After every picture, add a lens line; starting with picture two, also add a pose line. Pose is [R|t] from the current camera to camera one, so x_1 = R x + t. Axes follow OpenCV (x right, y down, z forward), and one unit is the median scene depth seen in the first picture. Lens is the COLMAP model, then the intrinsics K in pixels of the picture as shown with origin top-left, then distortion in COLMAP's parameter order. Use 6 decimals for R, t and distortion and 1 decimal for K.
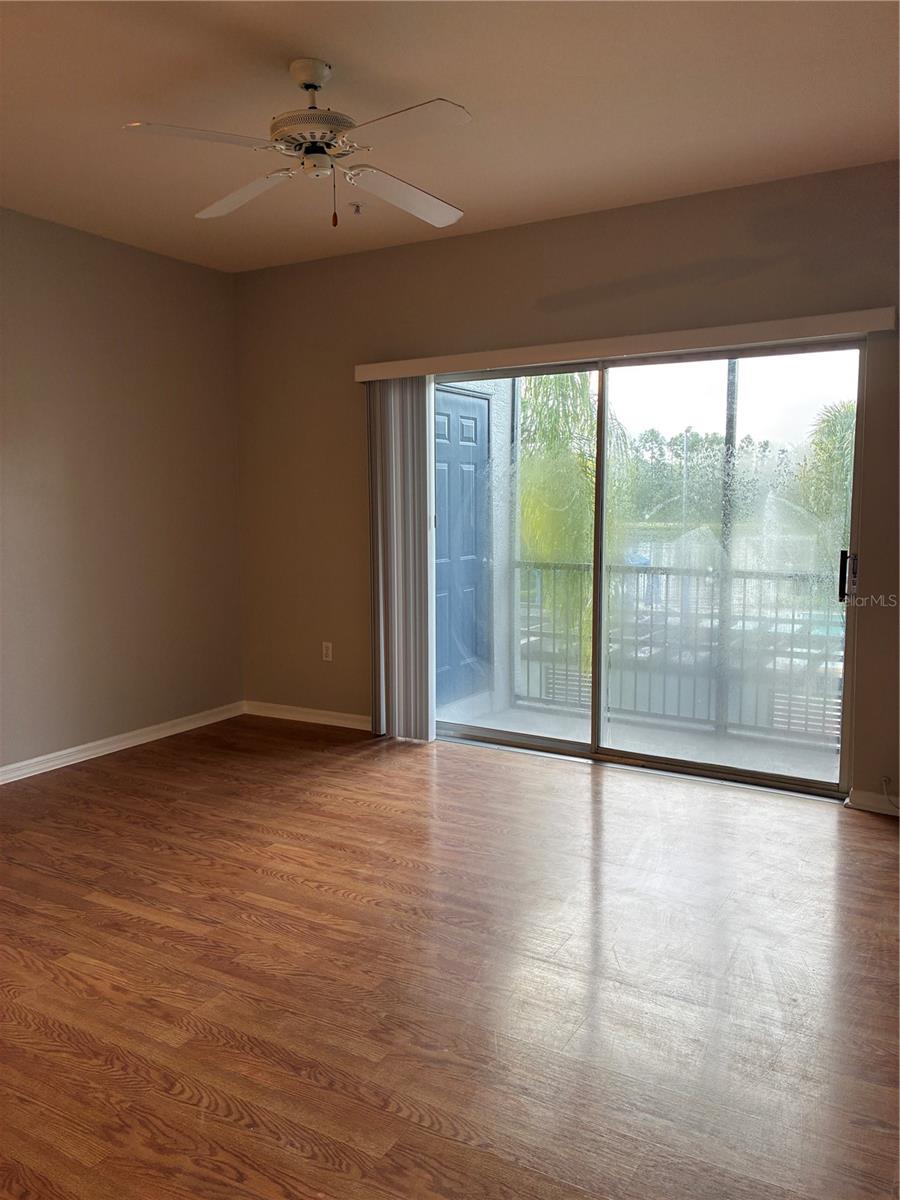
lens RADIAL K [[910.1, 0, 443.5], [0, 910.1, 599.9], [0, 0, 1]] dist [0.056306, -0.069180]
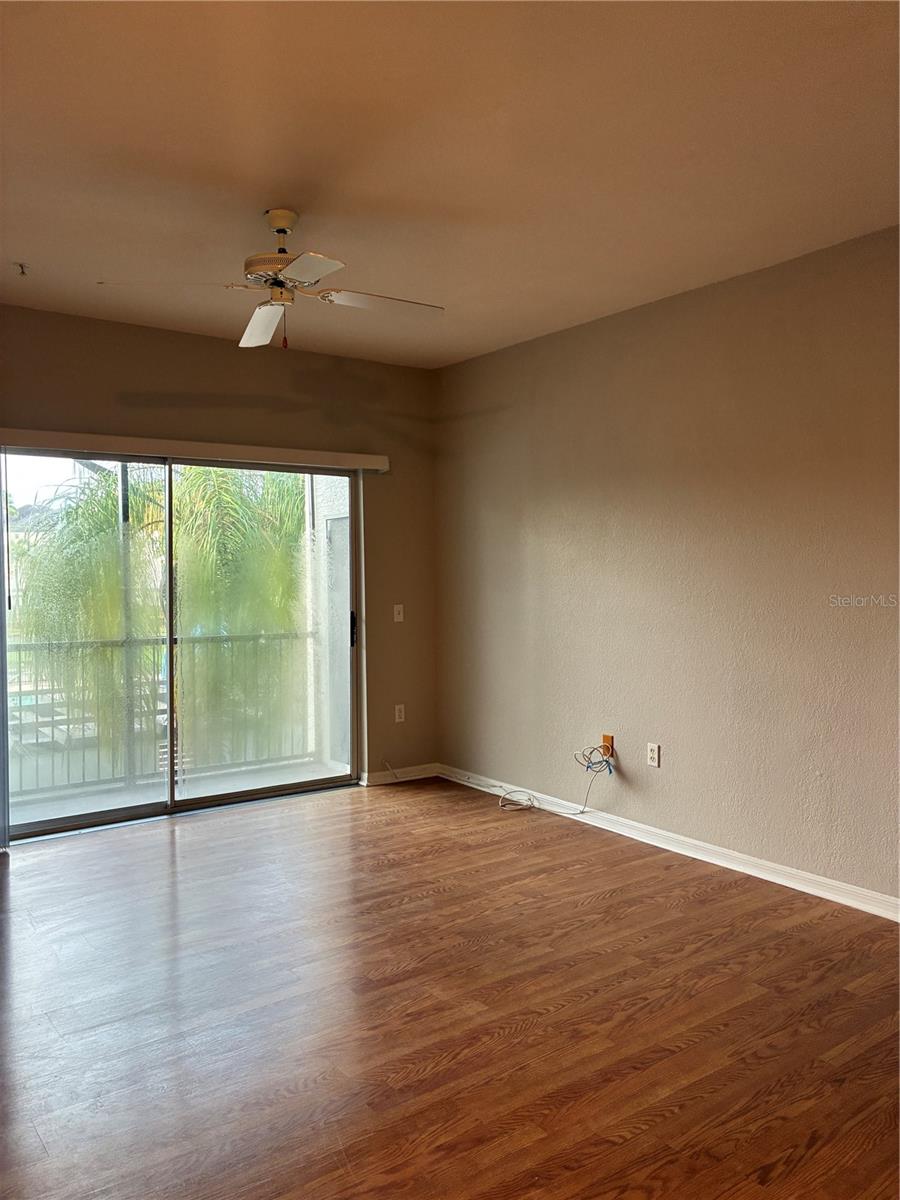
lens RADIAL K [[910.1, 0, 448.7], [0, 910.1, 598.1], [0, 0, 1]] dist [0.056306, -0.069180]
pose [[0.392949, -0.028316, 0.919124, -0.943774], [0.105929, 0.994266, -0.014656, -0.041924], [-0.913439, 0.103121, 0.393695, 0.317671]]
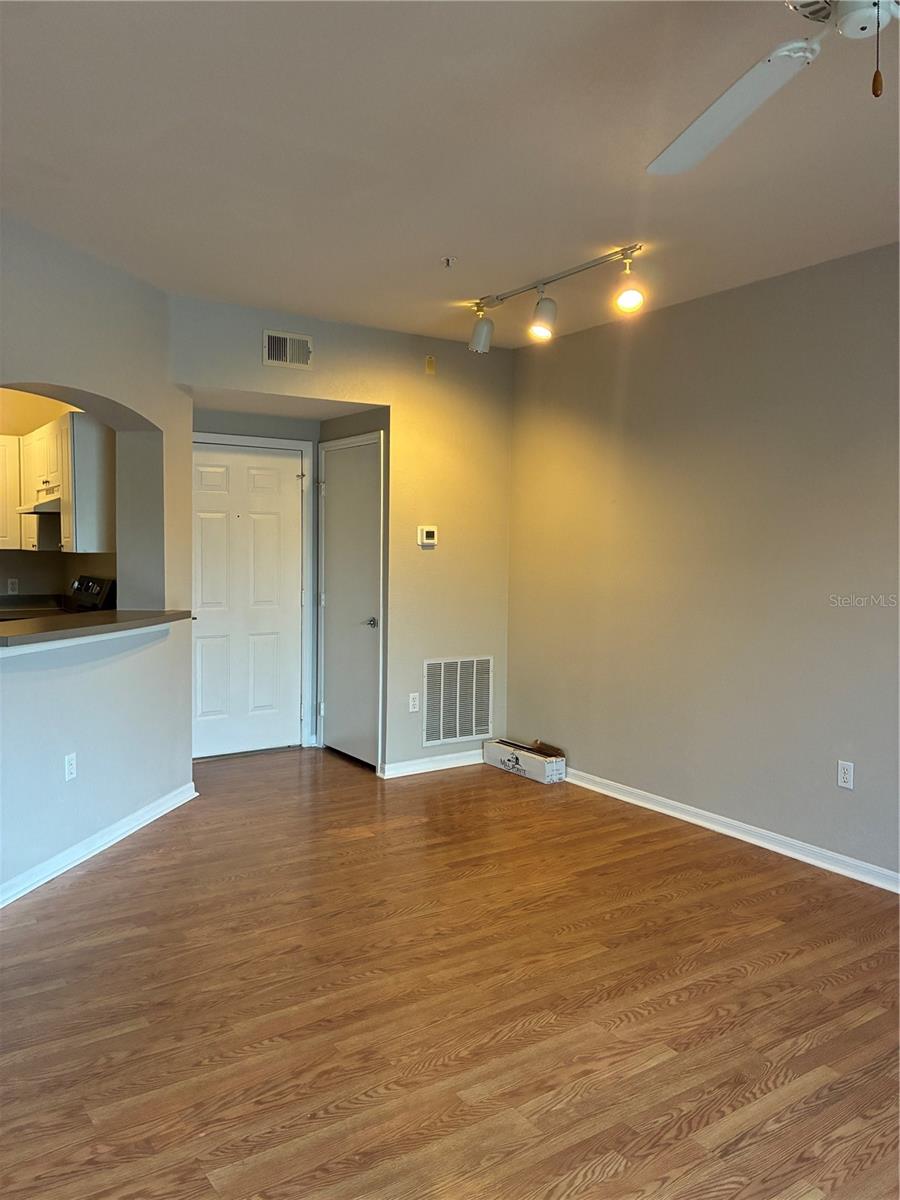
lens RADIAL K [[910.1, 0, 443.8], [0, 910.1, 602.5], [0, 0, 1]] dist [0.056306, -0.069180]
pose [[-0.428897, 0.059047, -0.901422, 0.408933], [-0.106499, 0.987598, 0.115364, -0.122680], [0.897054, 0.145479, -0.417289, 0.868215]]
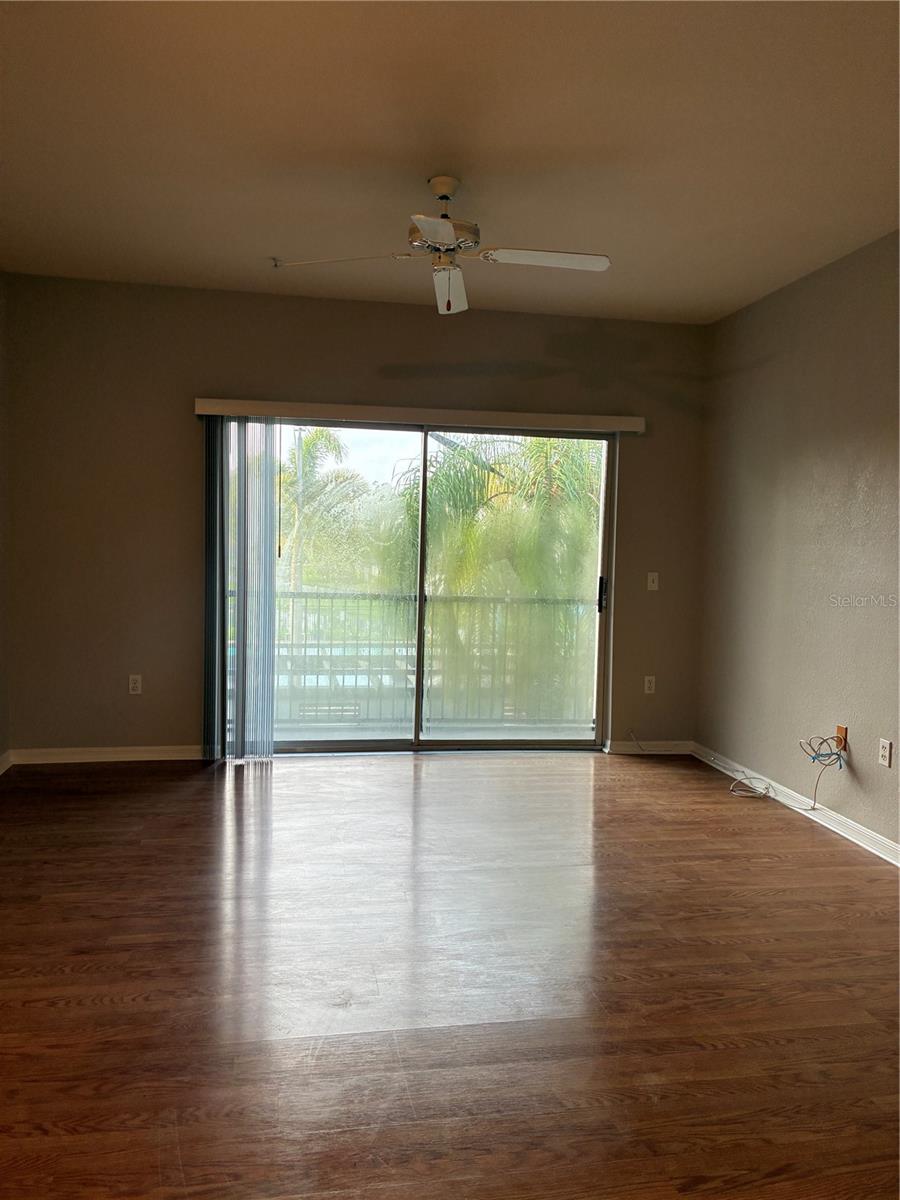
lens RADIAL K [[910.1, 0, 447.6], [0, 910.1, 599.6], [0, 0, 1]] dist [0.056306, -0.069180]
pose [[0.755934, -0.017106, 0.654424, -0.781756], [0.043709, 0.998747, -0.024383, 0.007889], [-0.653187, 0.047036, 0.755735, 0.075464]]
